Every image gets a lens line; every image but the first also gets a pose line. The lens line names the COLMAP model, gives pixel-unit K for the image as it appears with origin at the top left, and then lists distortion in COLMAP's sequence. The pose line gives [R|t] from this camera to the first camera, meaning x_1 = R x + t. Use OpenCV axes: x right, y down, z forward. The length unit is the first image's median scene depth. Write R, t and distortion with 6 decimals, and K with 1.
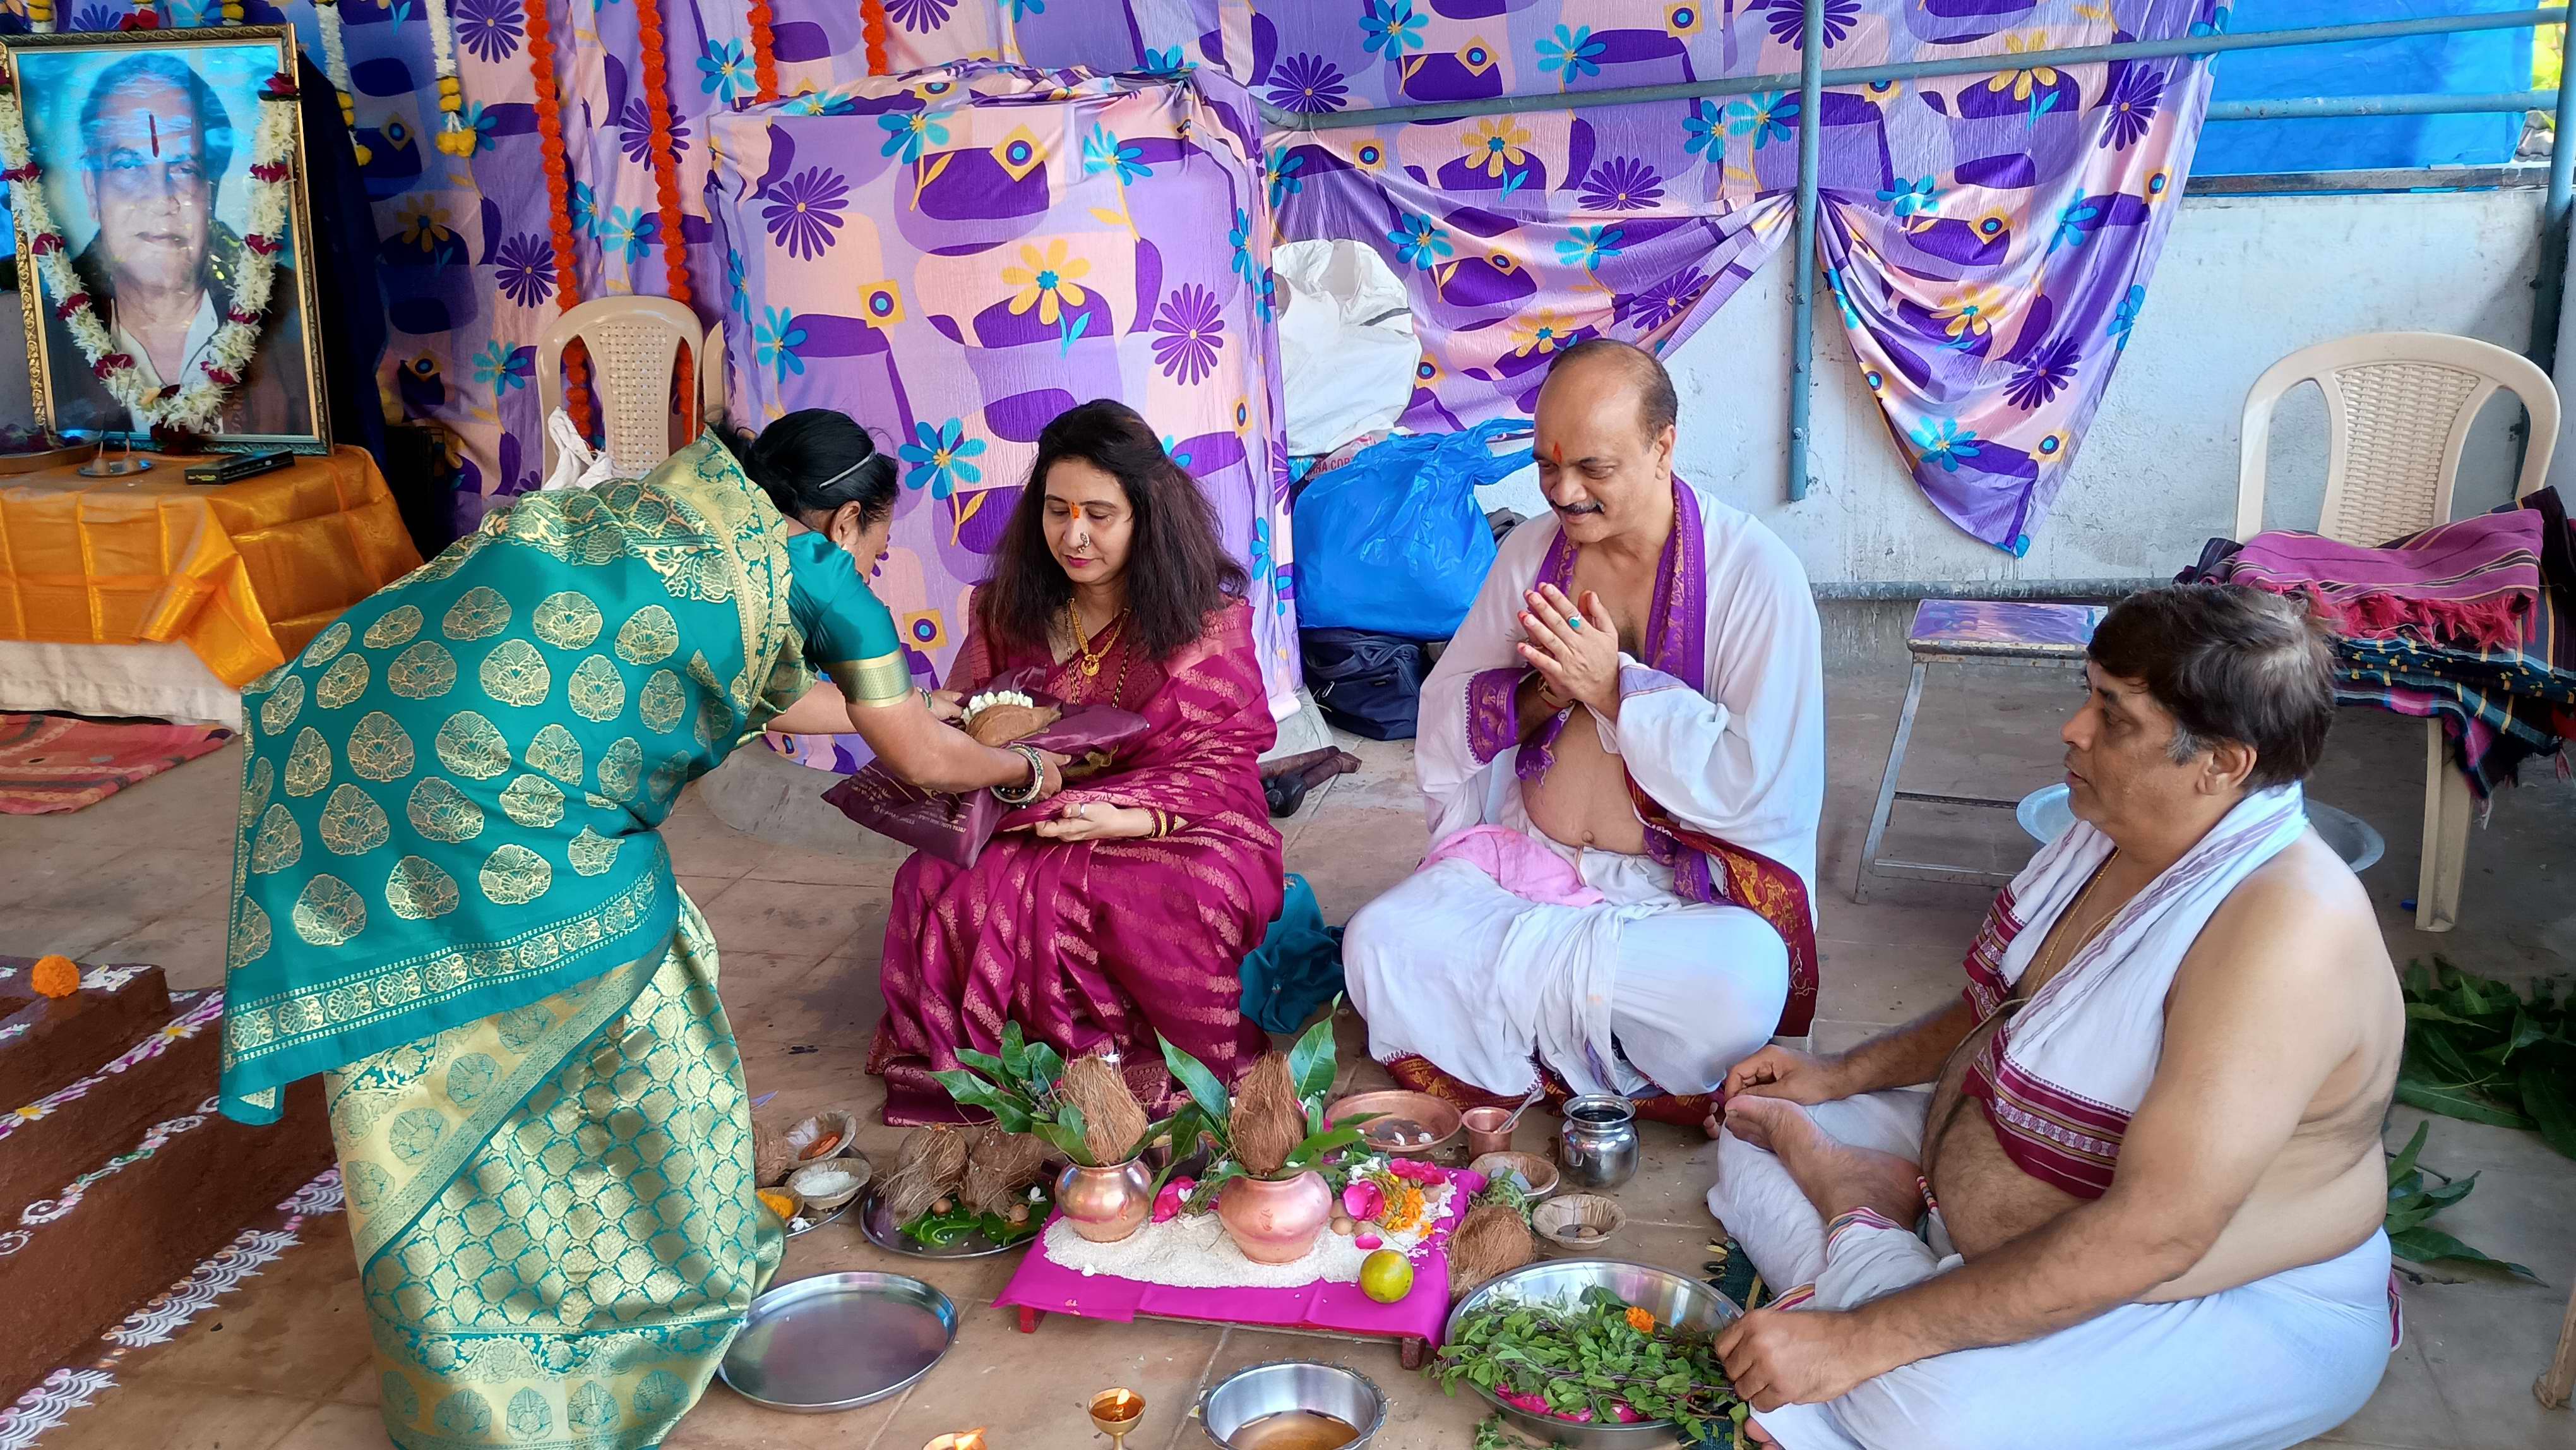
lens RADIAL K [[2000.4, 0, 1316.8], [0, 2000.4, 785.4], [0, 0, 1]] dist [0.054253, -0.079234]
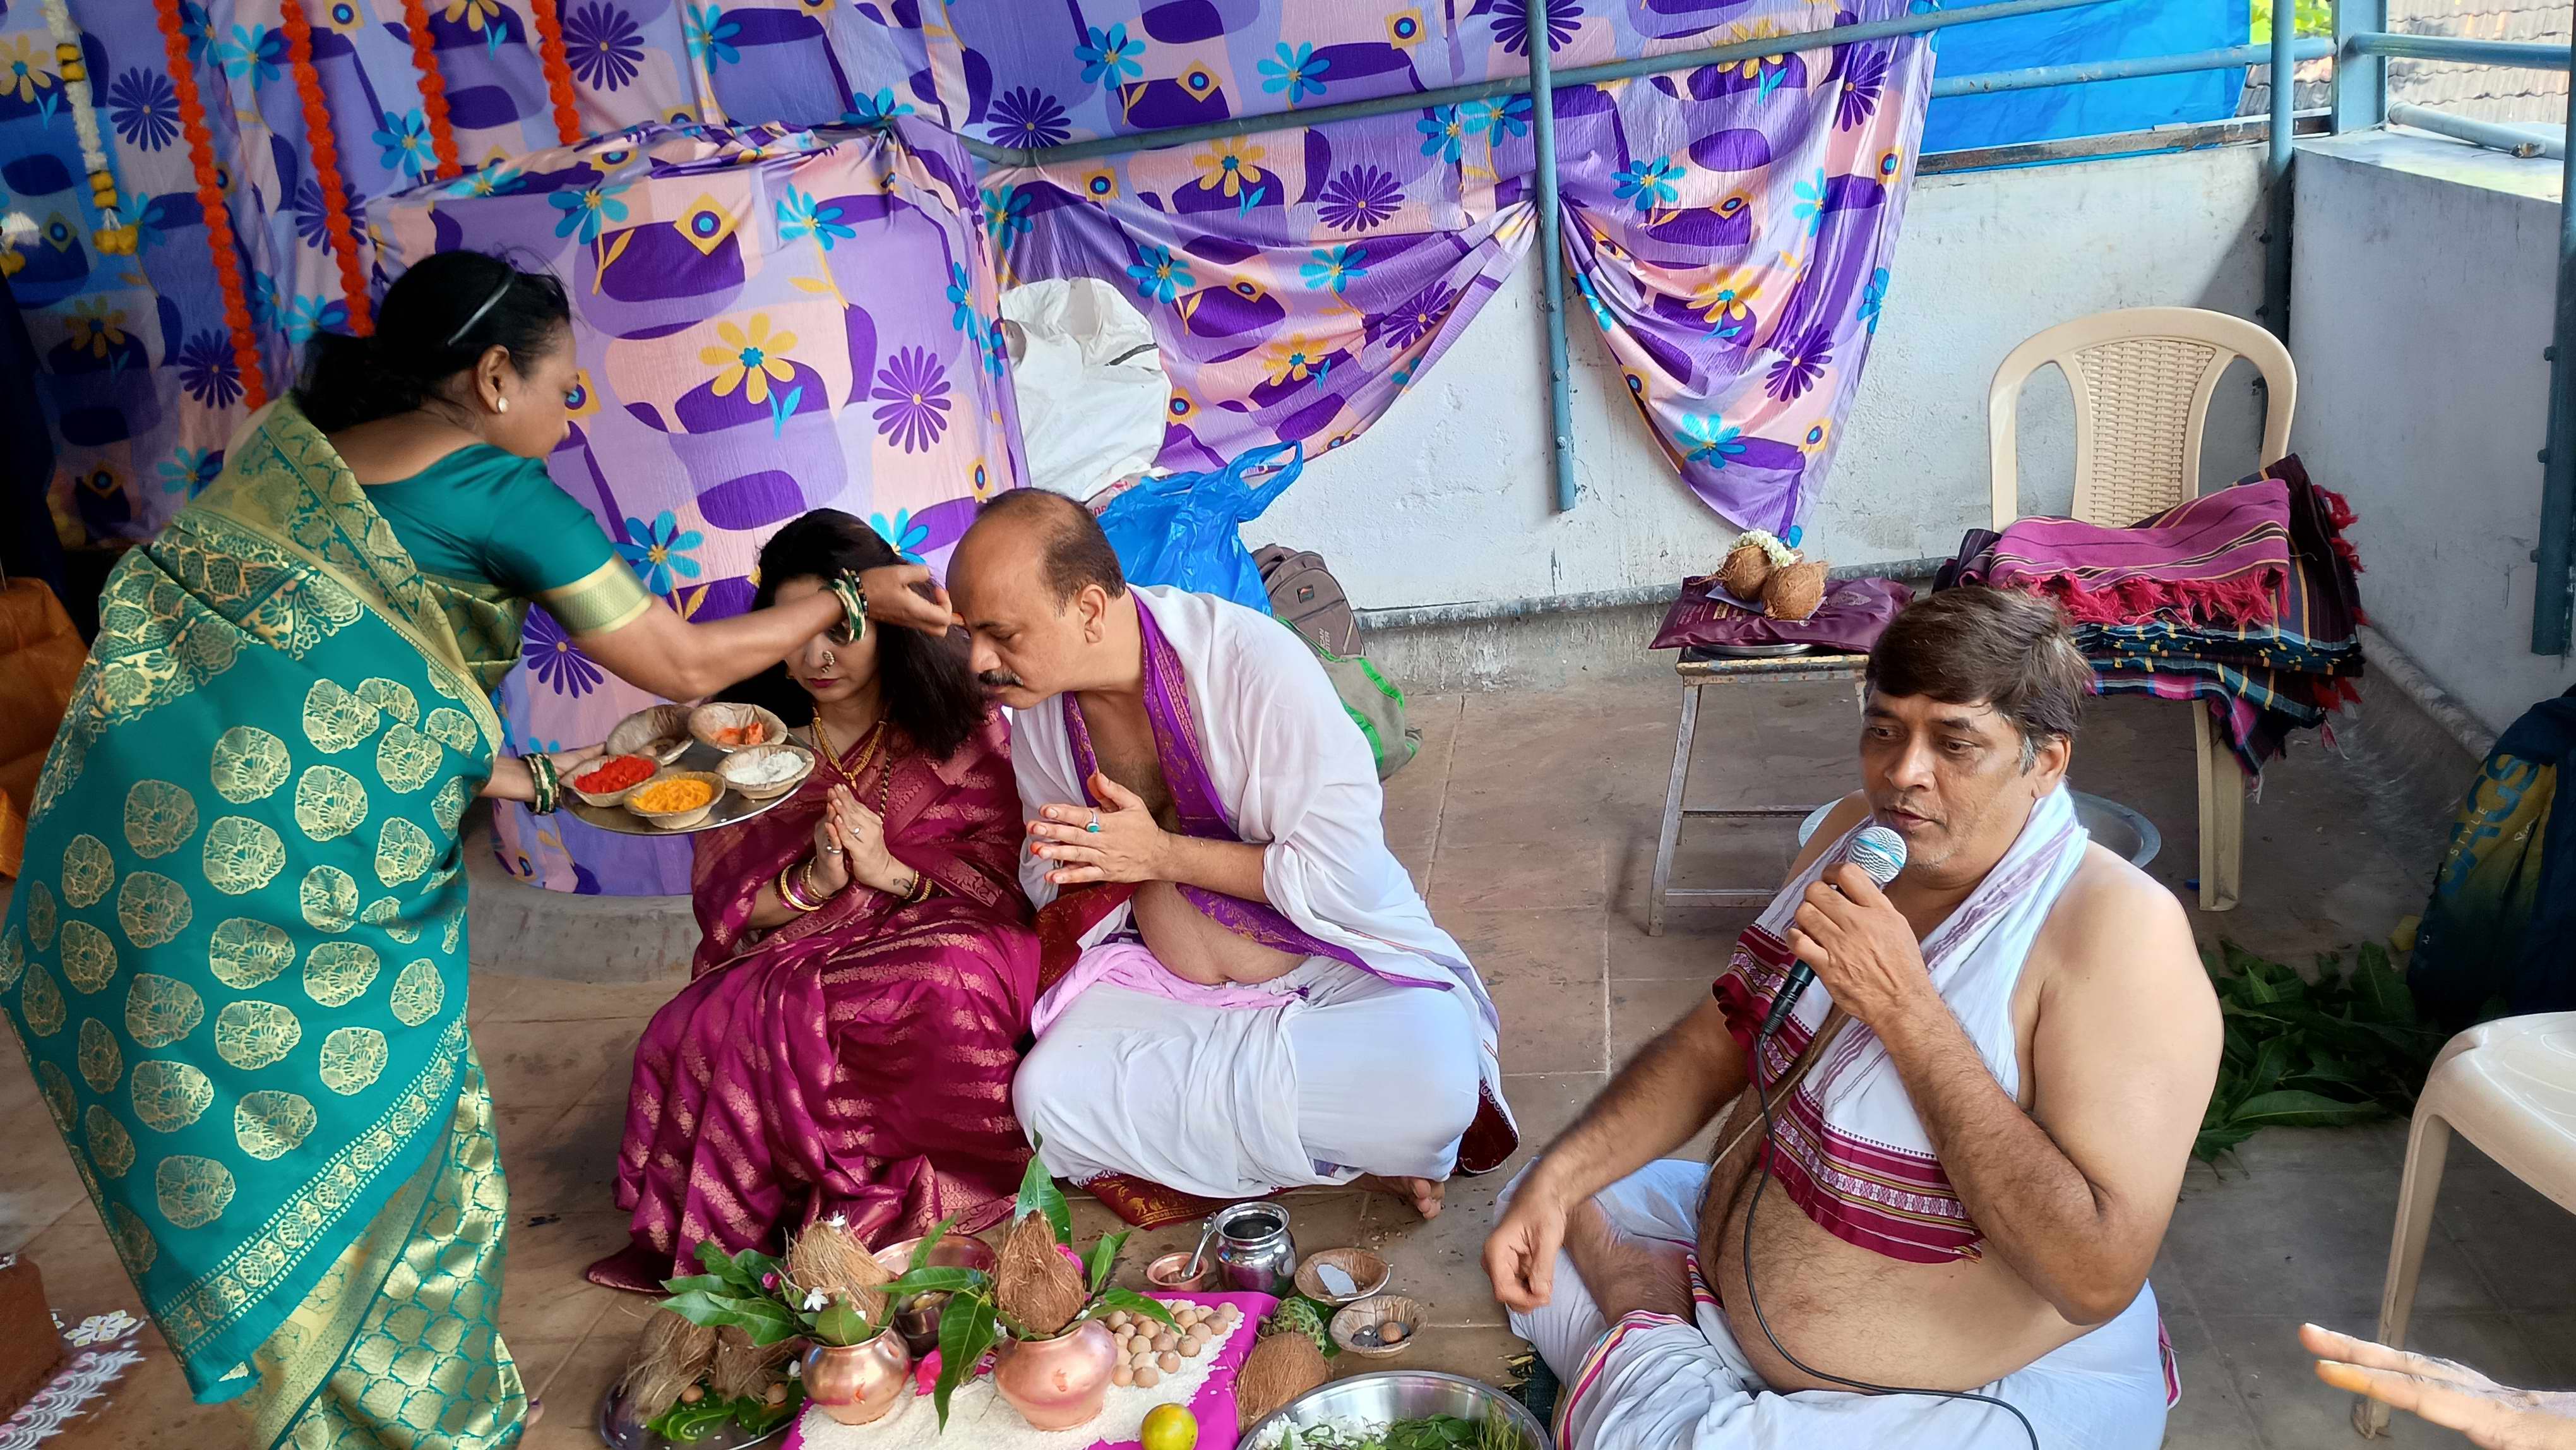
lens RADIAL K [[2000.4, 0, 1316.8], [0, 2000.4, 785.4], [0, 0, 1]] dist [0.054253, -0.079234]
pose [[0.992433, -0.093864, 0.079165, 0.030970], [0.093629, 0.995585, 0.006686, -0.029352], [-0.079443, 0.000777, 0.996839, 0.035861]]
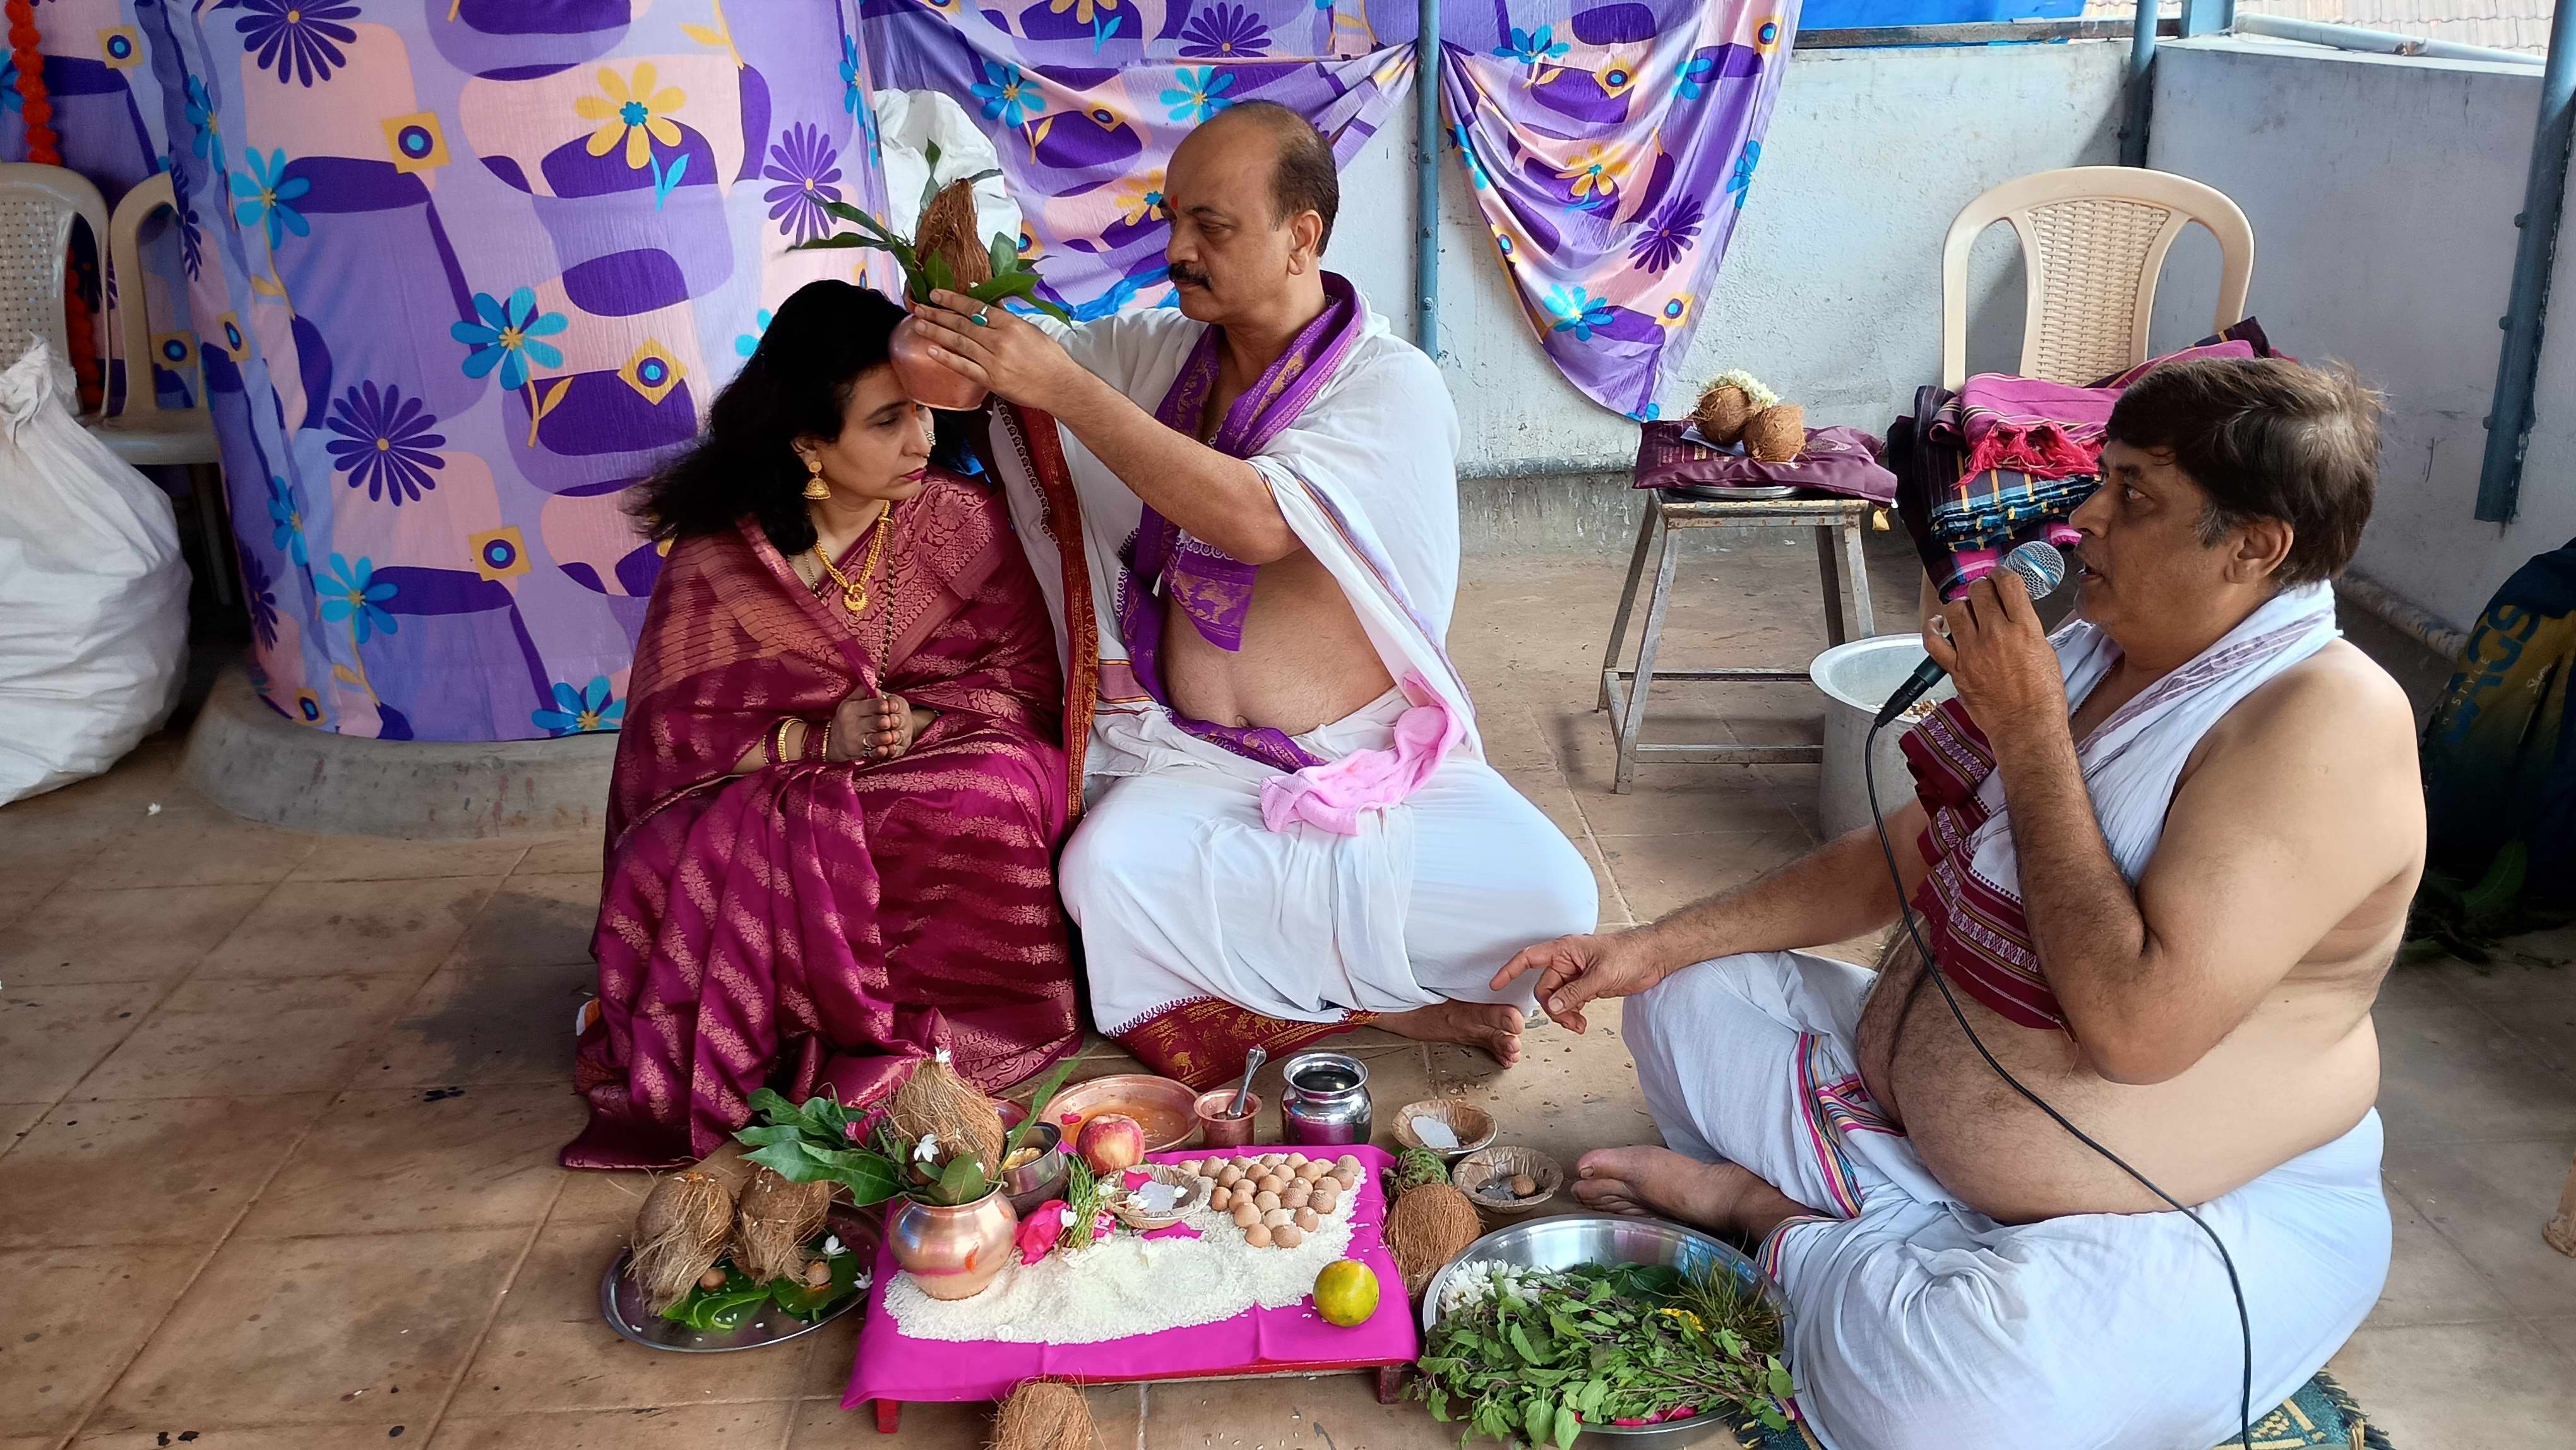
lens RADIAL K [[1999.4, 0, 1274.9], [0, 1999.4, 757.0], [0, 0, 1]] dist [0.065451, -0.081141]
pose [[0.963624, -0.079240, 0.255244, -0.099309], [0.072976, 0.996756, 0.033935, -0.000548], [-0.257105, -0.014074, 0.966281, 0.122696]]
